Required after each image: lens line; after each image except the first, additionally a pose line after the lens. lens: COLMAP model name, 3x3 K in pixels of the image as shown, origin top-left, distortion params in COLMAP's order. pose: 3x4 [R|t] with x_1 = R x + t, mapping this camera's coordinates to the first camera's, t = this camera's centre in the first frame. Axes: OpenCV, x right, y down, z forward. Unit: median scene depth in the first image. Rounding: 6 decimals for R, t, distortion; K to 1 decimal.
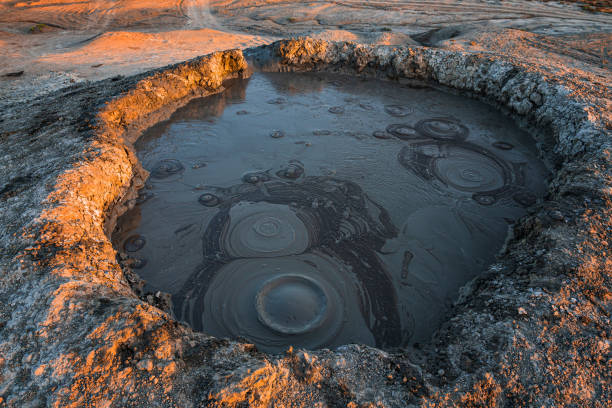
lens RADIAL K [[419.2, 0, 306.0], [0, 419.2, 204.0], [0, 0, 1]] dist [-0.002956, -0.000613]
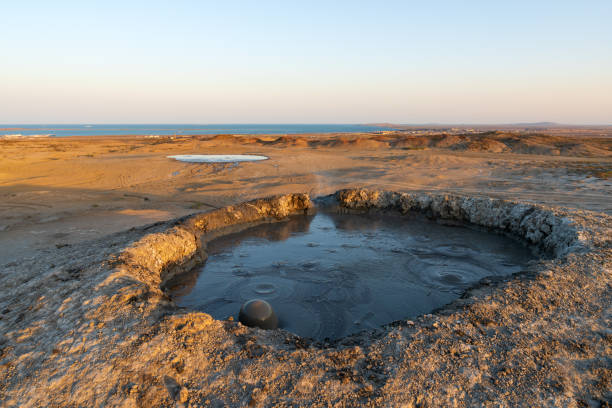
lens RADIAL K [[419.2, 0, 306.0], [0, 419.2, 204.0], [0, 0, 1]] dist [-0.002956, -0.000613]
pose [[0.959605, 0.021884, -0.280498, 0.215518], [-0.135426, 0.909805, -0.392321, 0.181376], [0.246613, 0.414459, 0.876017, -0.137151]]
